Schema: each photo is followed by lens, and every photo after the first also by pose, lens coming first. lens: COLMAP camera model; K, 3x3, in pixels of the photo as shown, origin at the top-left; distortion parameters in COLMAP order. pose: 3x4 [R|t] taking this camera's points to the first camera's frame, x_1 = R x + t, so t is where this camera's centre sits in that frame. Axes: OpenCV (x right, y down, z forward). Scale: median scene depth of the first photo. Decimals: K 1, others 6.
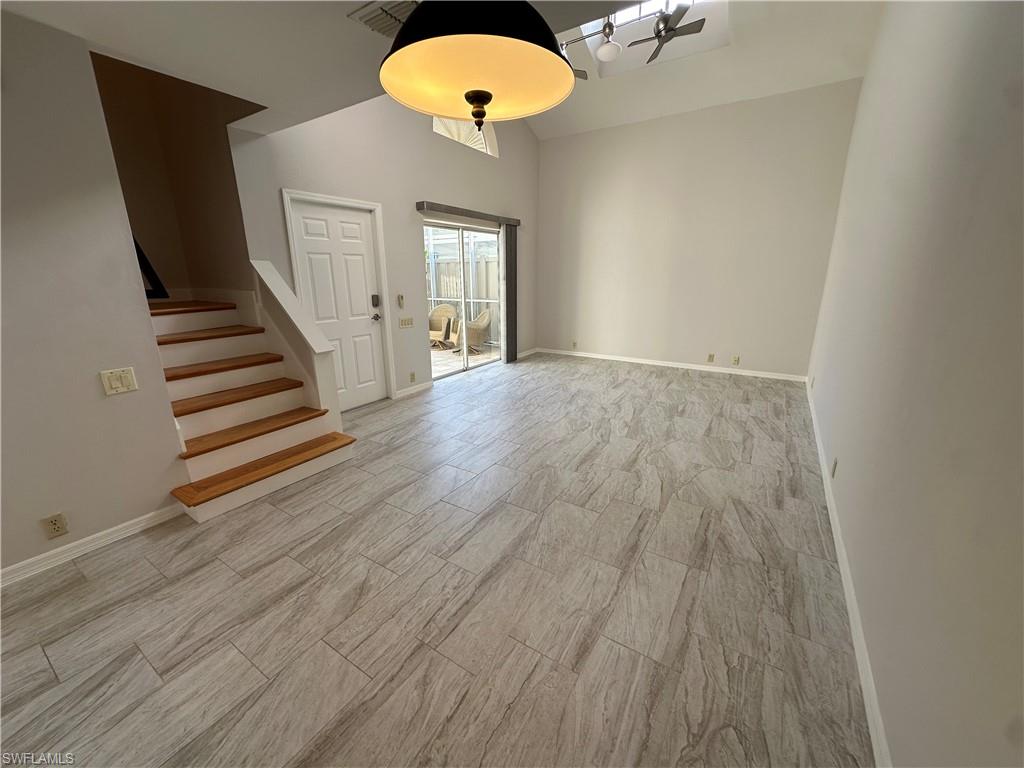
lens RADIAL K [[409.7, 0, 516.8], [0, 409.7, 382.9], [0, 0, 1]] dist [0.002448, 0.000174]
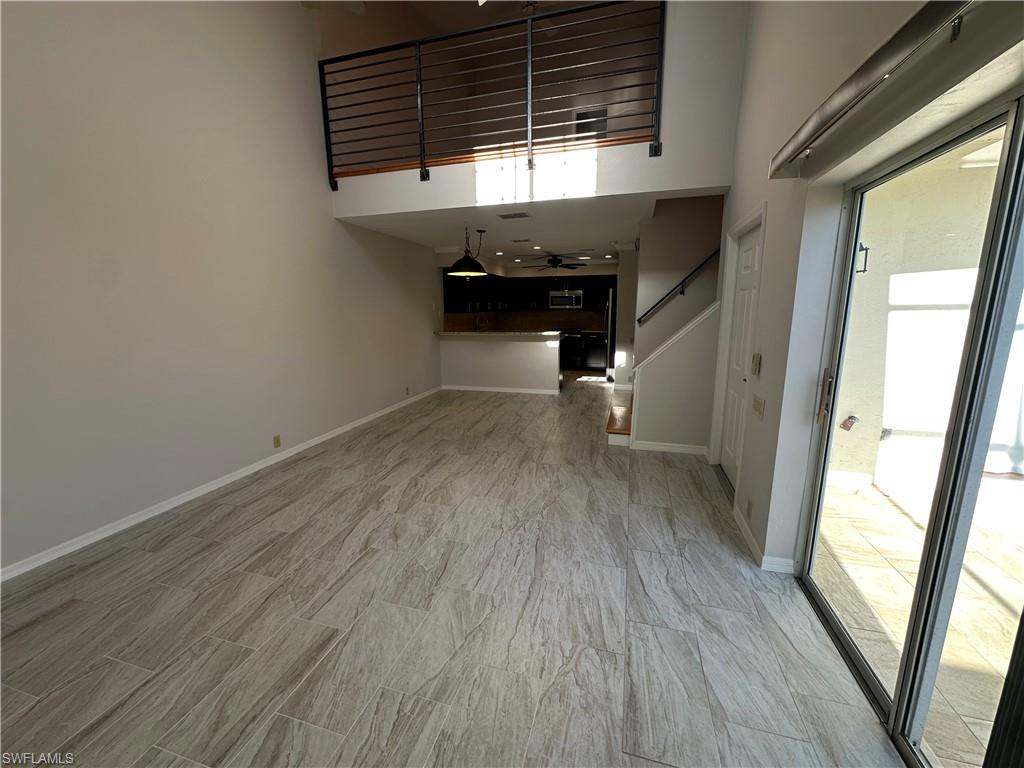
lens RADIAL K [[409.7, 0, 514.3], [0, 409.7, 385.6], [0, 0, 1]] dist [0.002448, 0.000174]
pose [[-0.960240, 0.066772, -0.271075, 0.235626], [-0.059228, 0.900149, 0.431536, -0.512926], [0.272822, 0.430433, -0.860404, 1.819269]]
